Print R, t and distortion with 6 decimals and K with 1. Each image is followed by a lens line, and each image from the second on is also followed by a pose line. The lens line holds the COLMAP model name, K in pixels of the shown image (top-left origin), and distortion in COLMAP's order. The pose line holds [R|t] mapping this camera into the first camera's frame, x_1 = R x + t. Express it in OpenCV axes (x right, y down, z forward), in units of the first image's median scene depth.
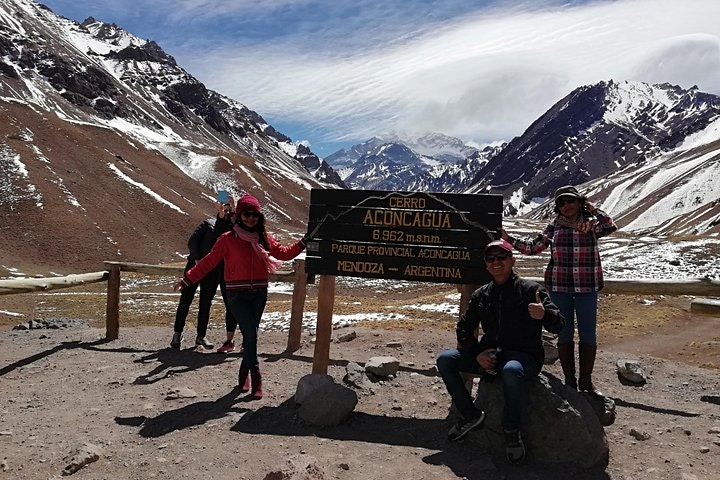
lens RADIAL K [[538.6, 0, 360.5], [0, 538.6, 241.3], [0, 0, 1]] dist [0.029468, -0.030115]
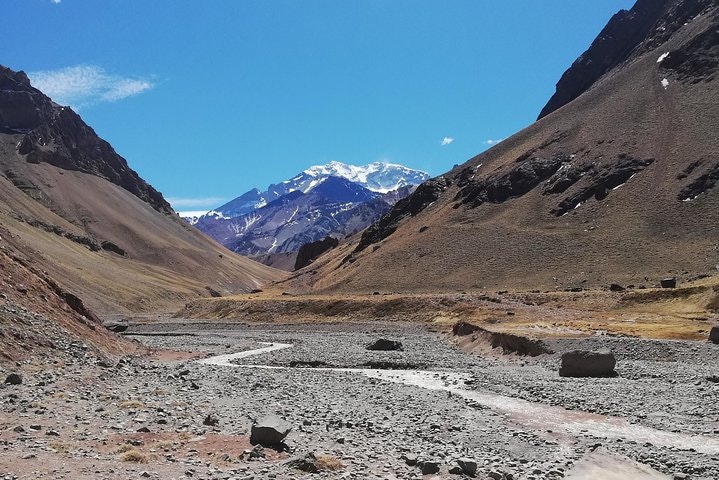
lens RADIAL K [[738.6, 0, 334.5], [0, 738.6, 229.8], [0, 0, 1]] dist [0.023720, 0.000000]
pose [[0.997962, -0.030461, 0.056069, 0.100241], [0.037442, 0.991066, -0.128008, -0.013786], [-0.051669, 0.129847, 0.990187, 0.780023]]
